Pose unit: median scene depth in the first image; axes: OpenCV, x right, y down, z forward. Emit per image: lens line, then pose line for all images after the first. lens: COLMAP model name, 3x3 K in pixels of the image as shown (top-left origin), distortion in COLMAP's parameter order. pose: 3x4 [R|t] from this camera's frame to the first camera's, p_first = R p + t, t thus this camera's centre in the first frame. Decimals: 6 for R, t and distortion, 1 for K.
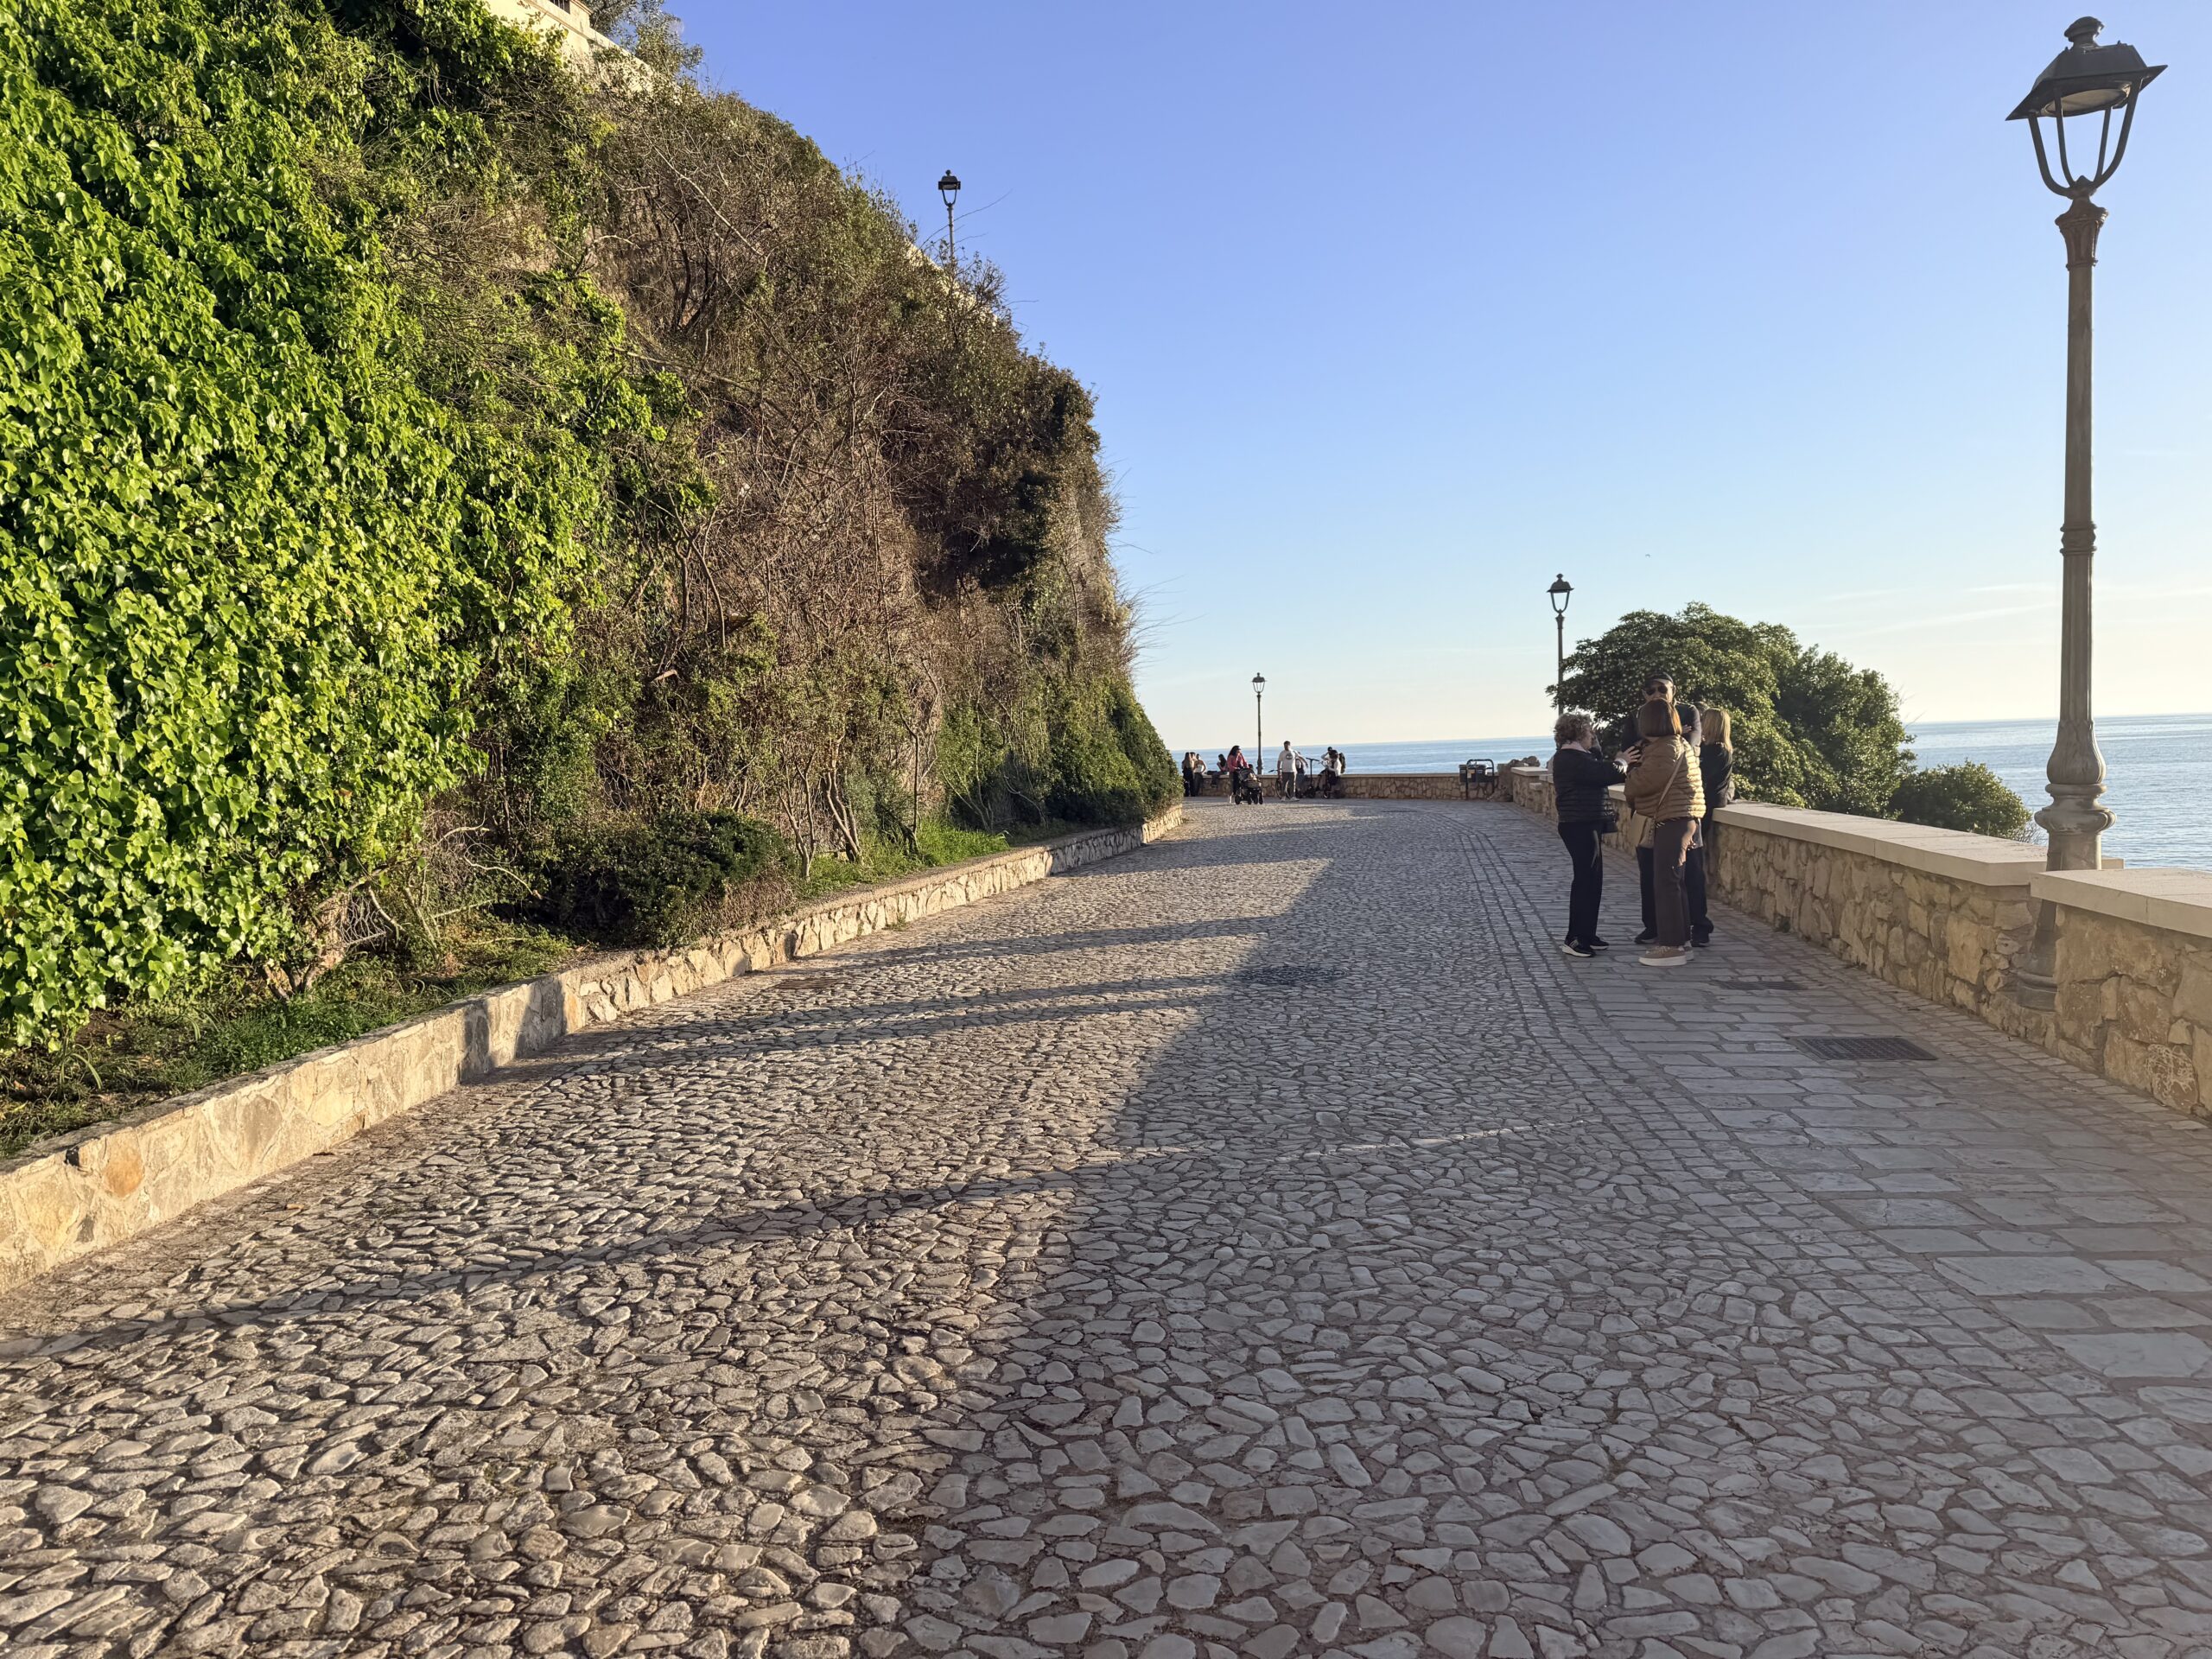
lens RADIAL K [[1522.6, 0, 1102.7], [0, 1522.6, 838.5], [0, 0, 1]] dist [0.020799, -0.029128]
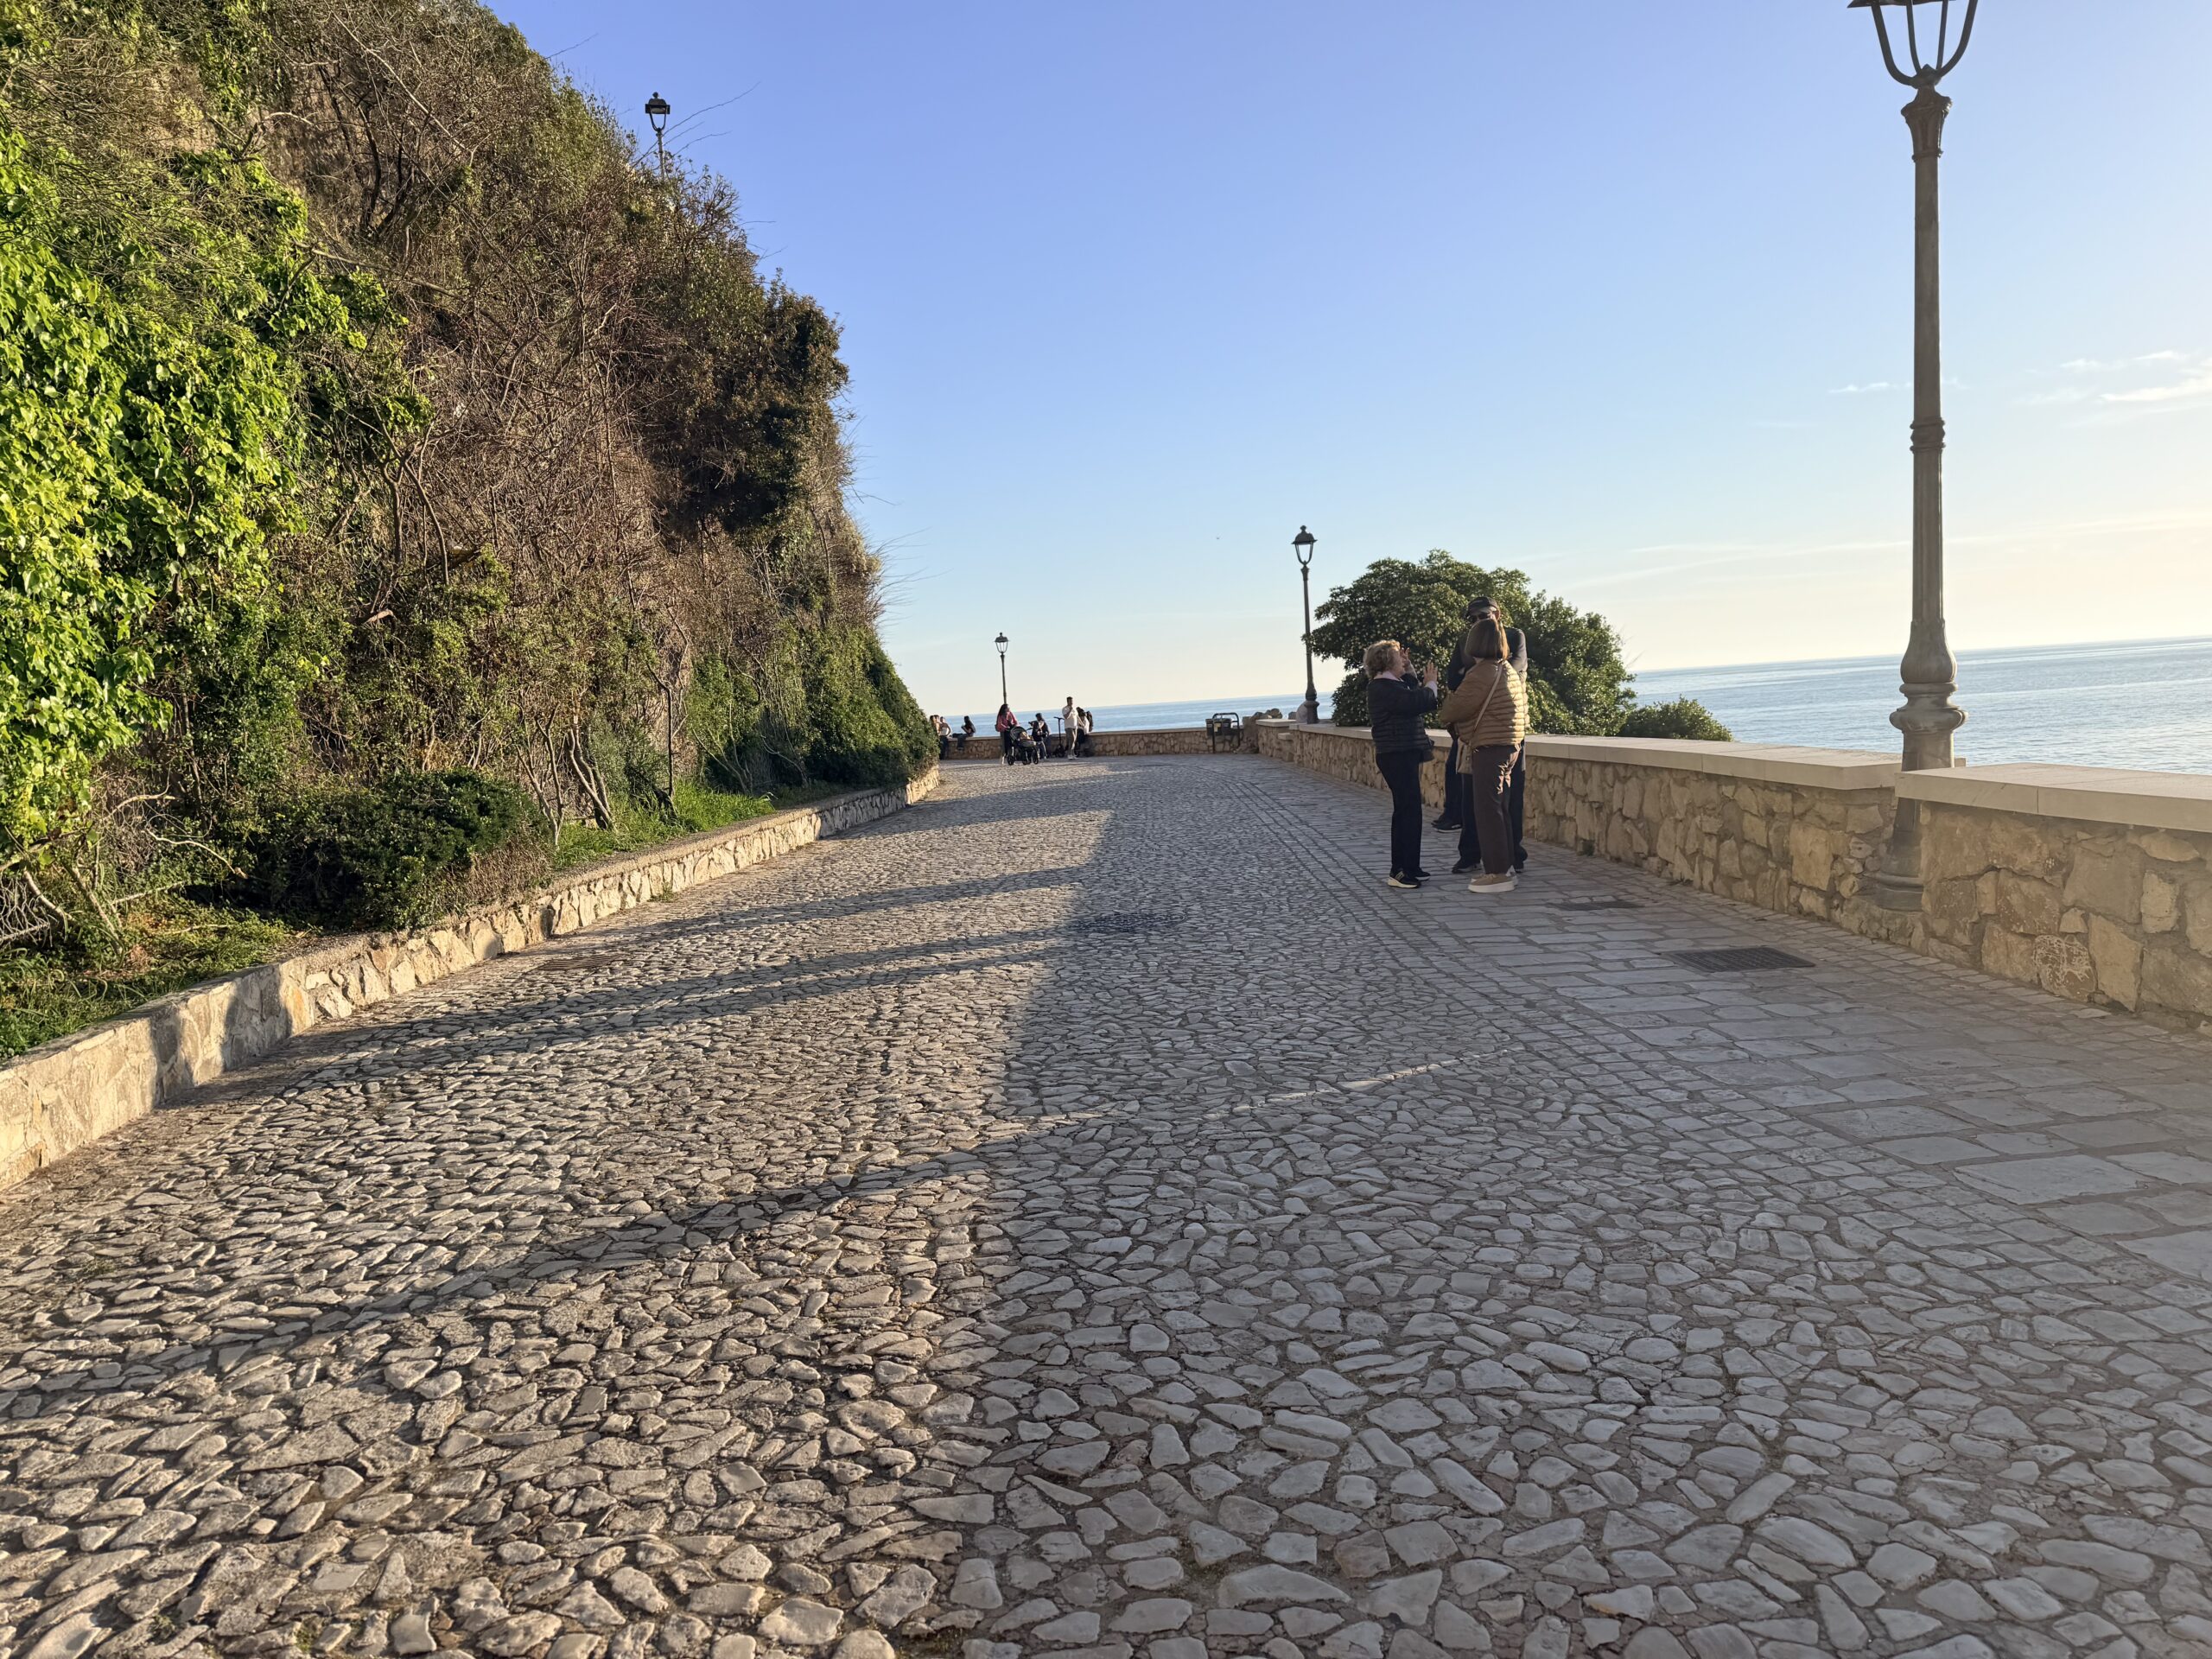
lens RADIAL K [[1522.6, 0, 1118.0], [0, 1522.6, 834.5], [0, 0, 1]] dist [0.020799, -0.029128]
pose [[0.981707, -0.041262, 0.185876, -0.065327], [0.037782, 0.999039, 0.022226, 0.018526], [-0.186614, -0.014796, 0.982322, 0.106240]]
